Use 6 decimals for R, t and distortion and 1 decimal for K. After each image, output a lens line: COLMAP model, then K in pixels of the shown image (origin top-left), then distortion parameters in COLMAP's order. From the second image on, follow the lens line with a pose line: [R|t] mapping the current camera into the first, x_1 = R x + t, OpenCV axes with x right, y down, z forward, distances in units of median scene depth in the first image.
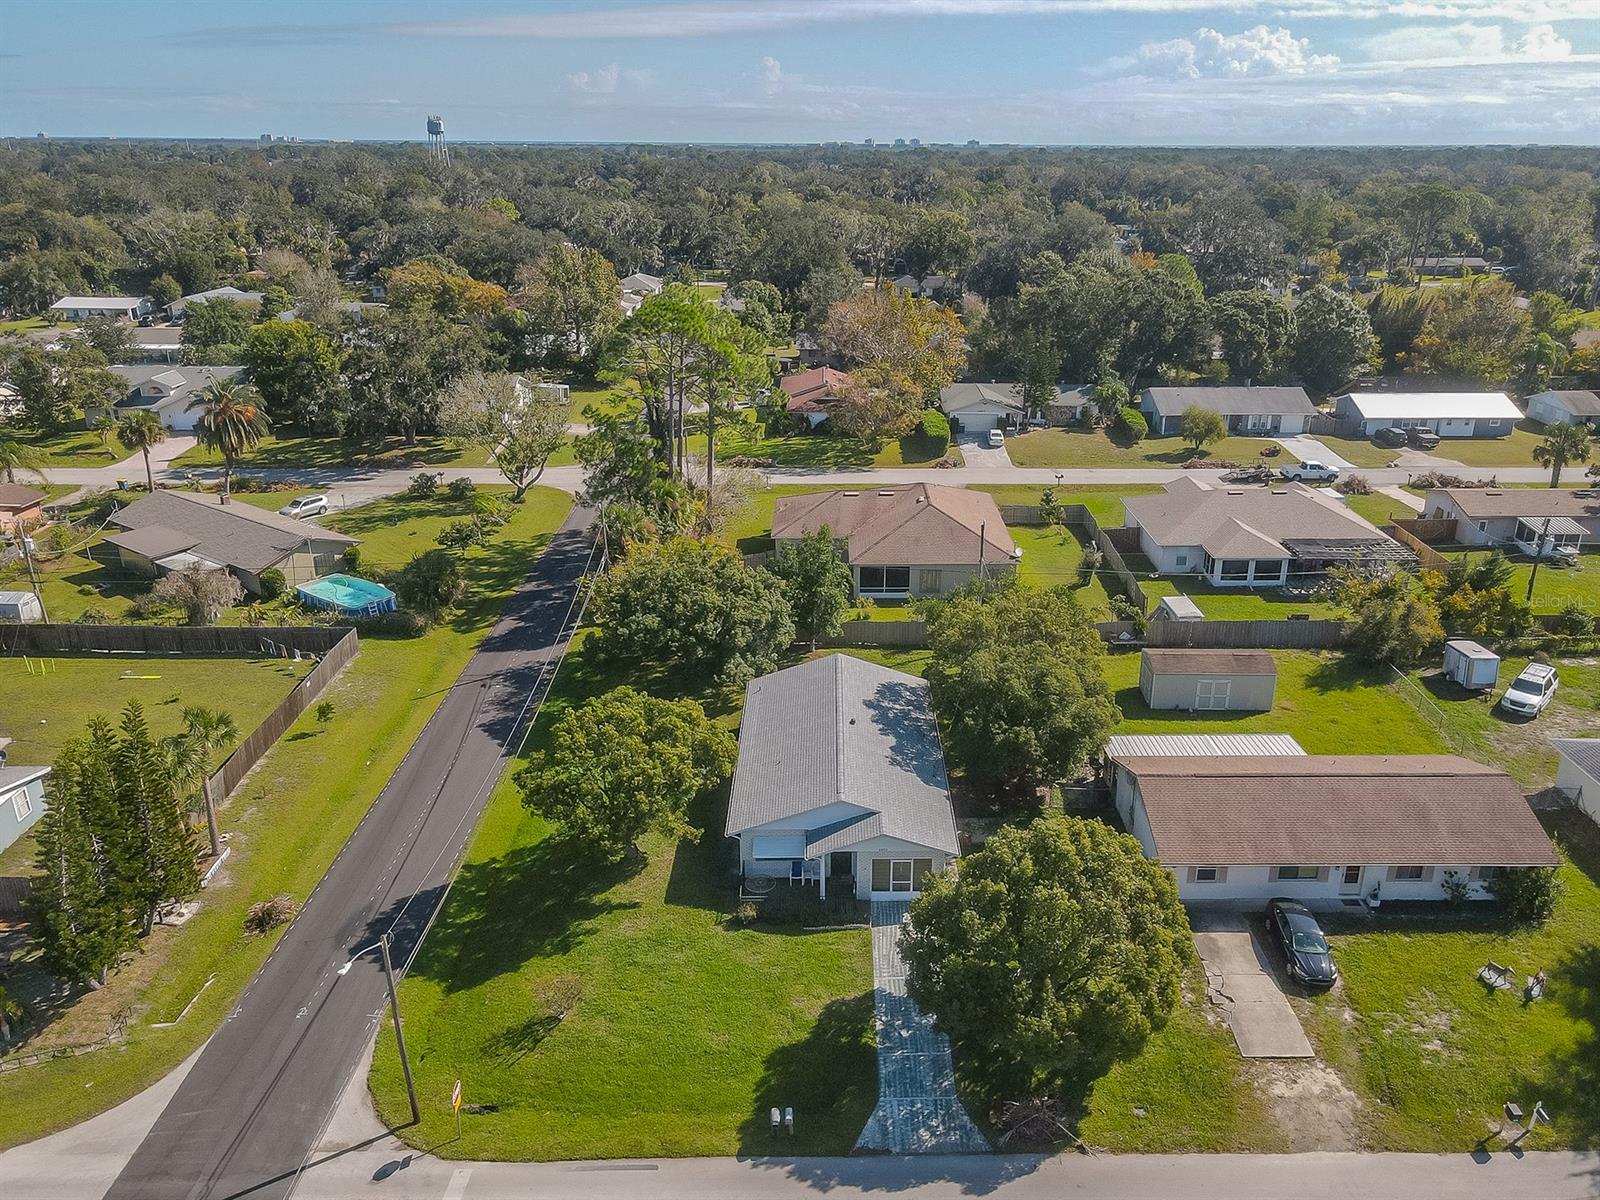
lens RADIAL K [[1172.3, 0, 856.6], [0, 1172.3, 645.9], [0, 0, 1]] dist [0.009916, 0.011302]
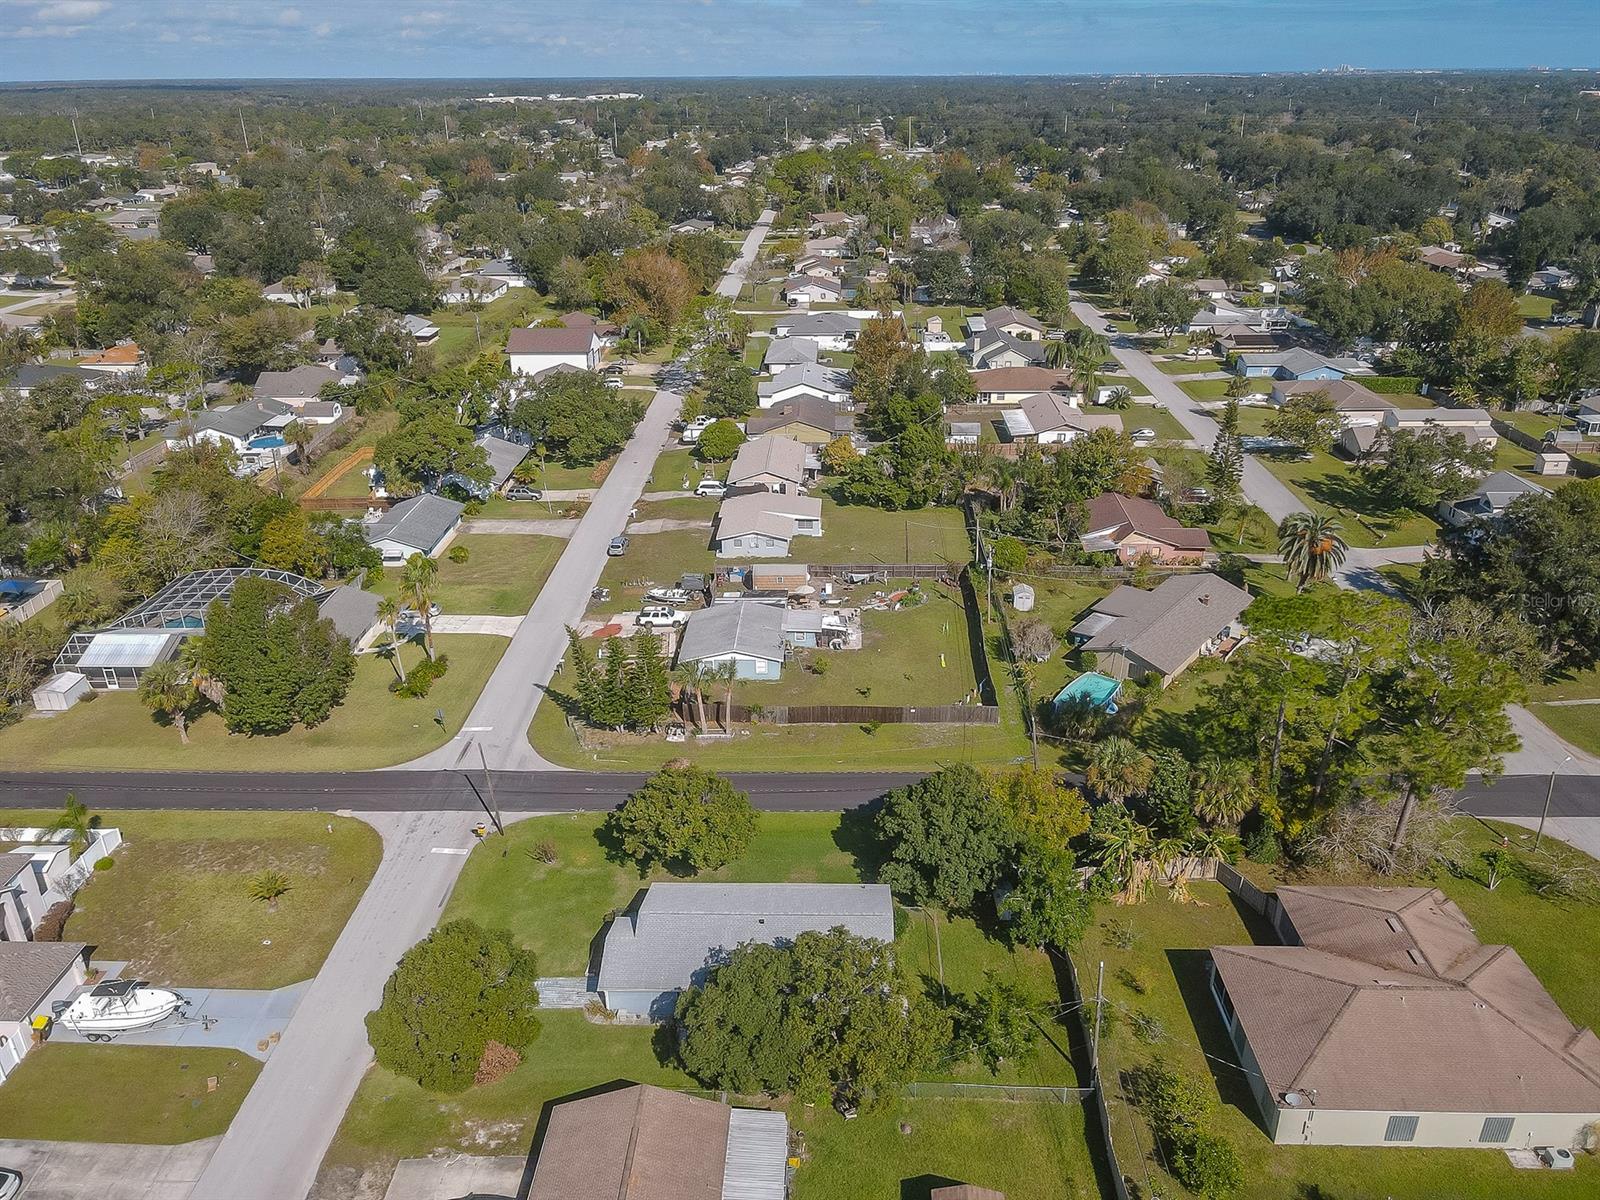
lens RADIAL K [[1177.3, 0, 813.5], [0, 1177.3, 597.7], [0, 0, 1]] dist [0.014872, 0.011227]
pose [[-0.045871, 0.406036, -0.912705, 0.723581], [-0.389409, 0.834120, 0.390647, -0.532328], [0.919922, 0.373335, 0.119852, 0.554876]]
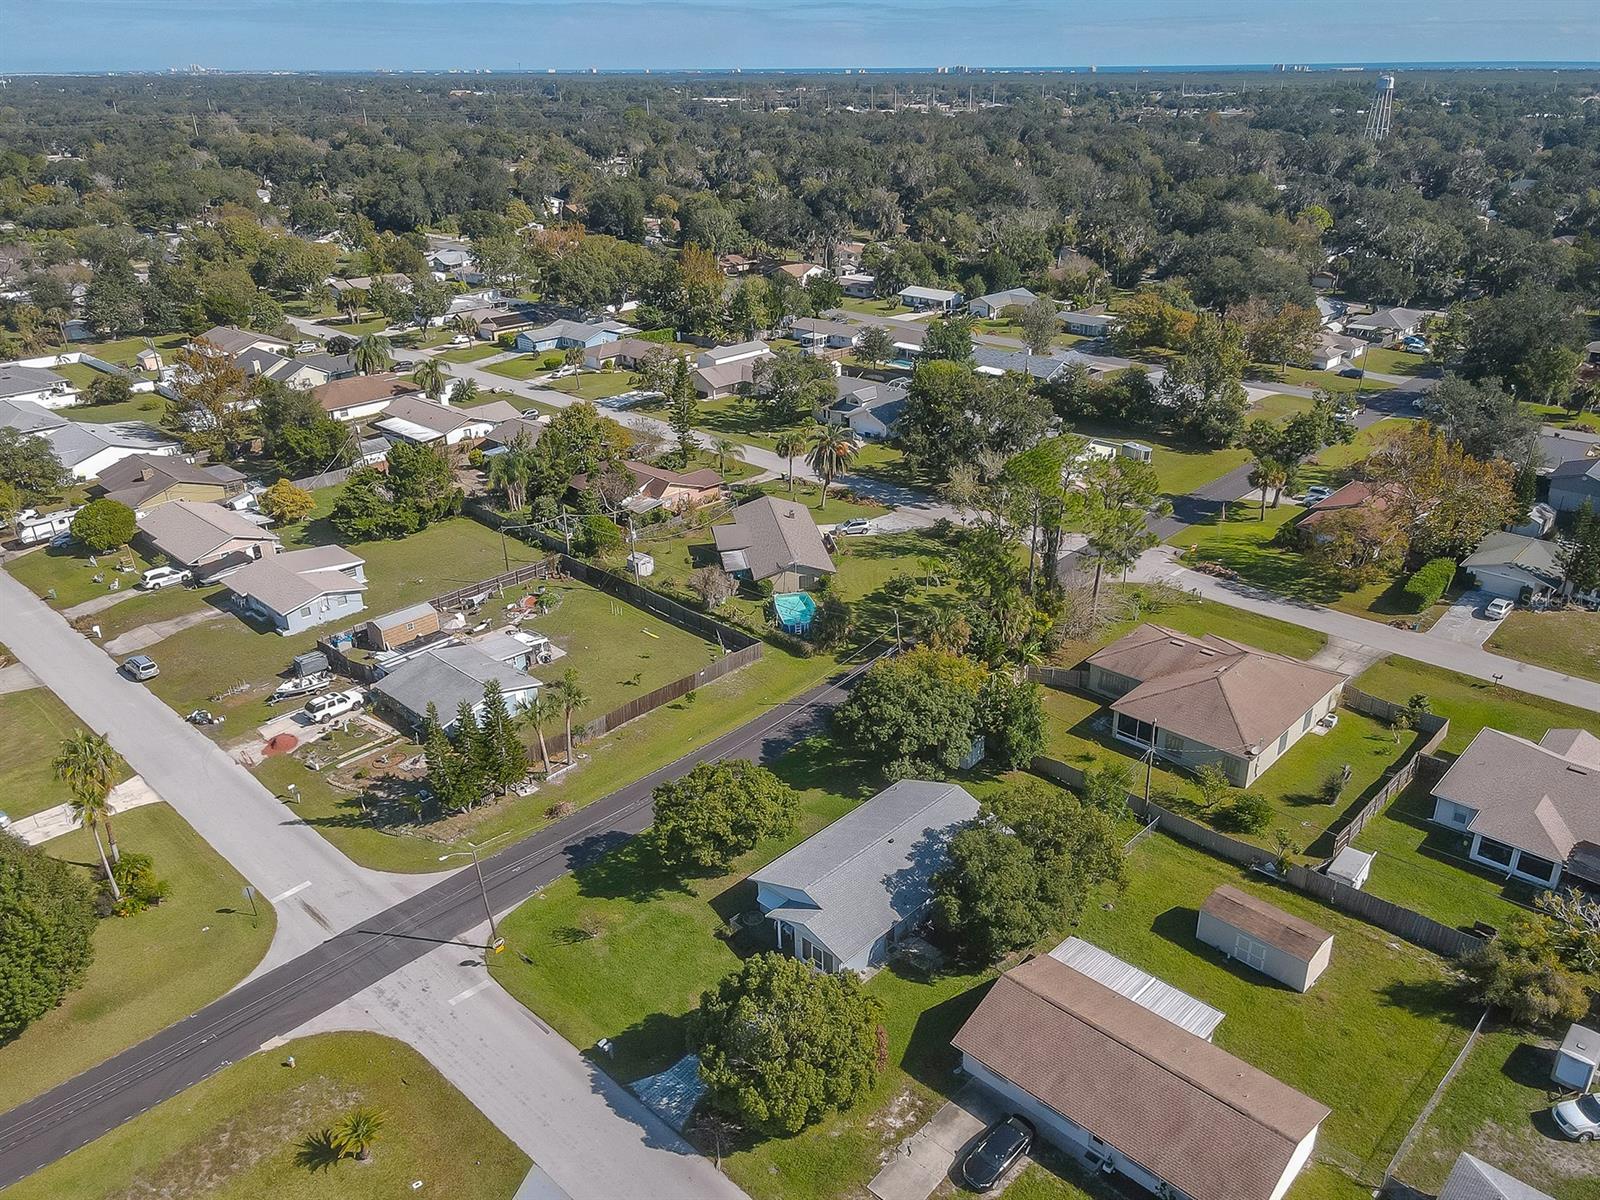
lens RADIAL K [[1194.1, 0, 843.4], [0, 1194.1, 599.8], [0, 0, 1]] dist [0.013022, 0.005439]
pose [[0.724824, 0.277293, -0.630665, 0.538163], [-0.266353, 0.957030, 0.114671, -0.247243], [0.635363, 0.084863, 0.767536, -0.080402]]
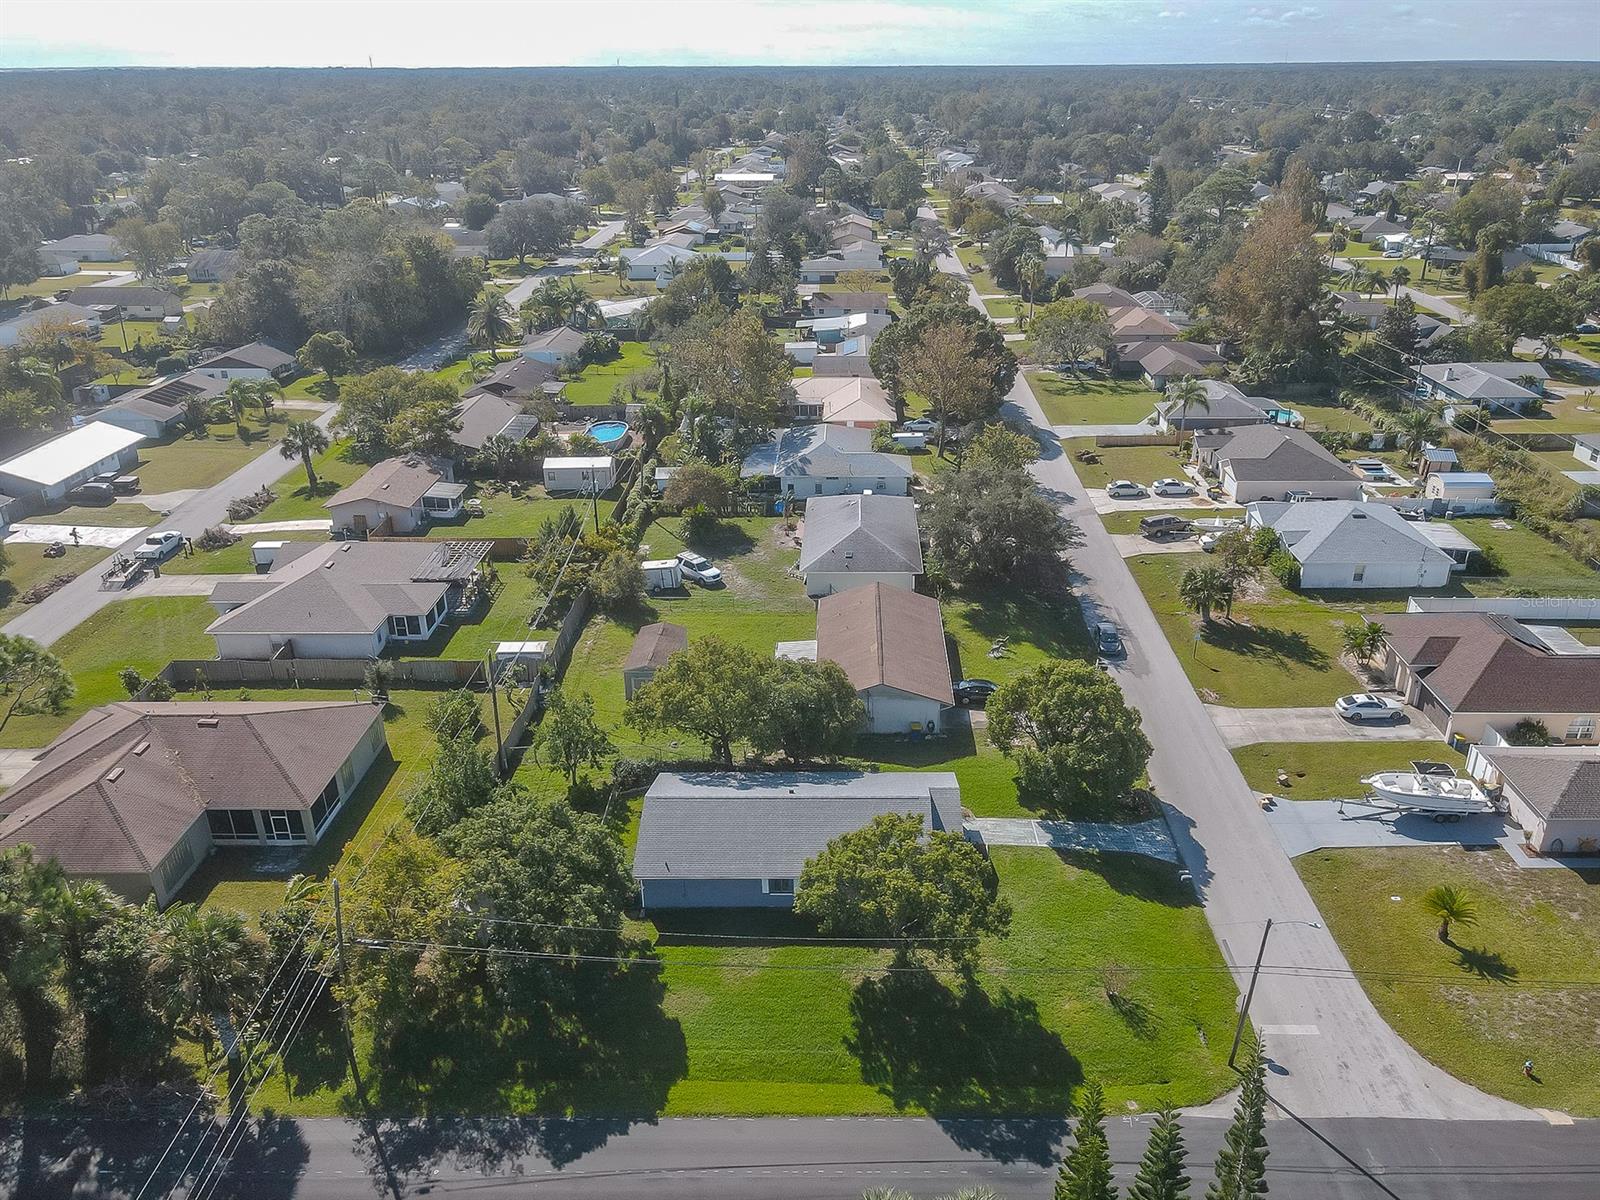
lens RADIAL K [[1194.1, 0, 843.4], [0, 1194.1, 599.8], [0, 0, 1]] dist [0.013022, 0.005439]
pose [[0.027710, -0.416721, 0.908612, -0.705224], [0.398342, 0.838275, 0.372314, -0.362097], [-0.916818, 0.351621, 0.189226, 0.482657]]
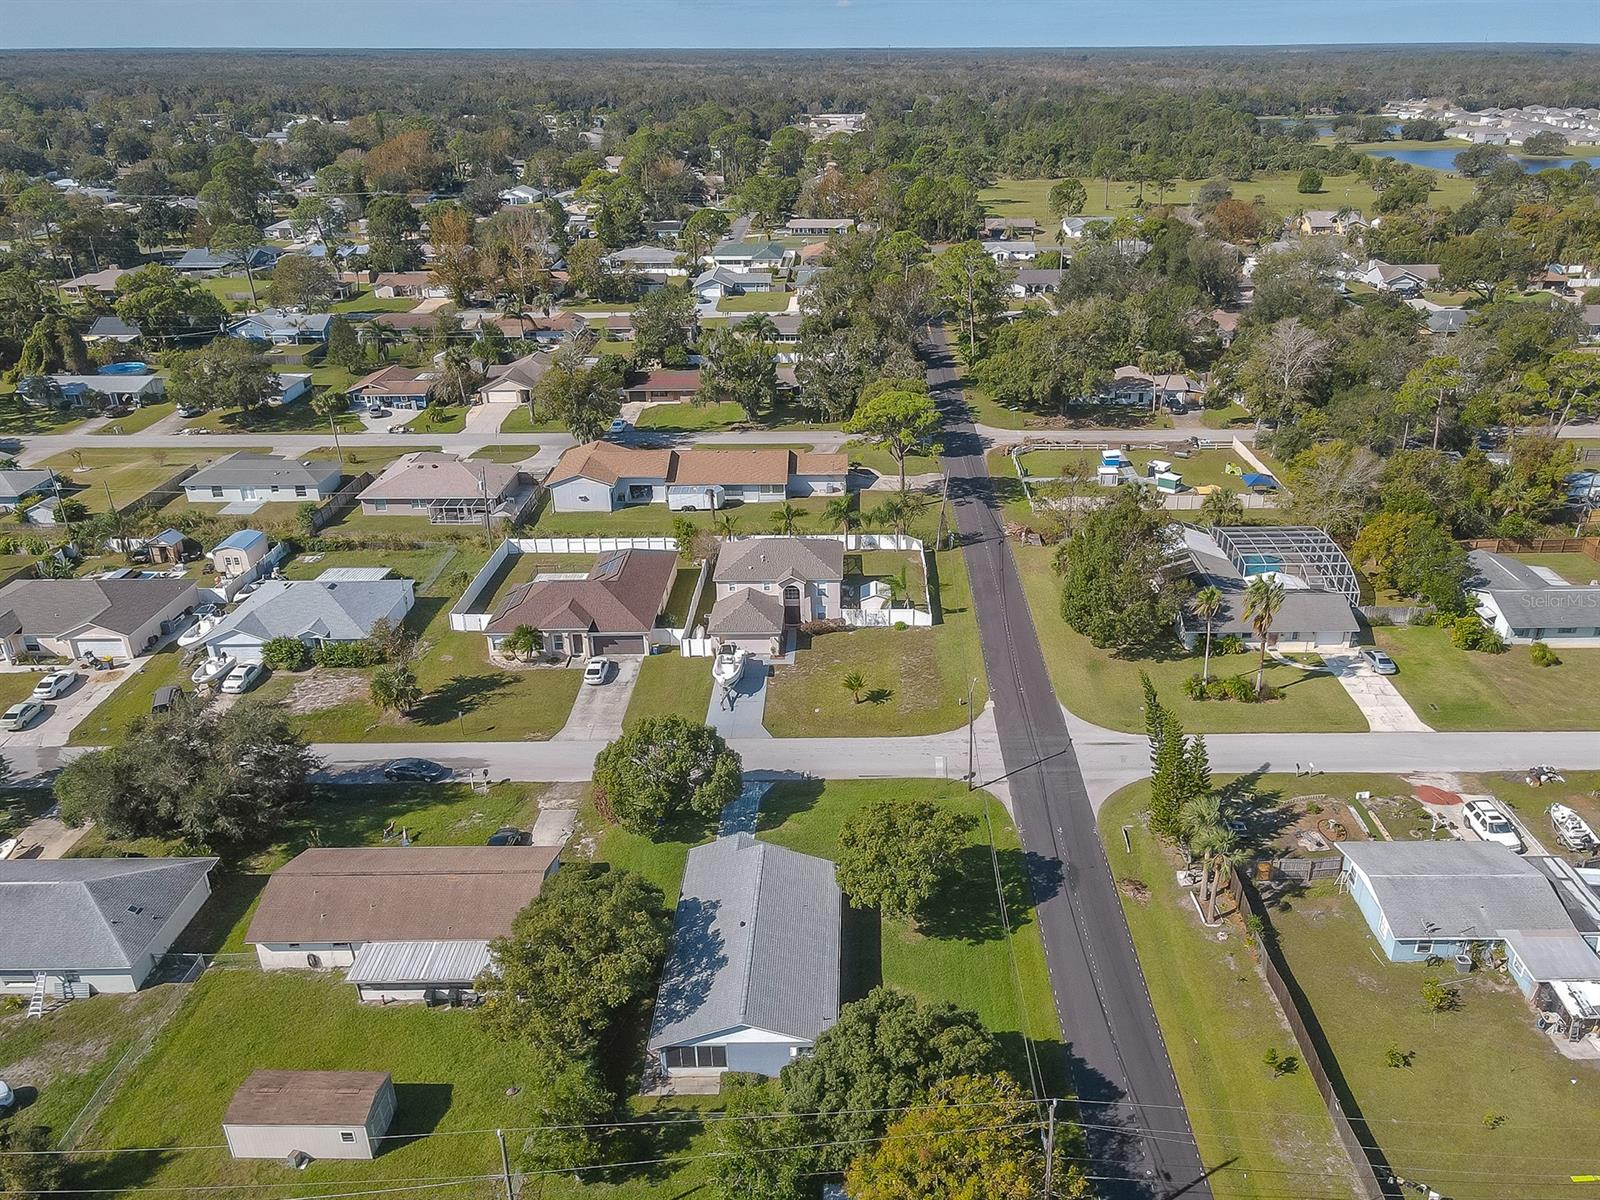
lens RADIAL K [[1210.2, 0, 871.5], [0, 1210.2, 621.5], [0, 0, 1]] dist [0.007667, 0.006849]
pose [[-0.999930, -0.007447, 0.009219, -0.103755], [0.002100, 0.654309, 0.756224, -0.770981], [-0.011664, 0.756190, -0.654248, 1.134335]]
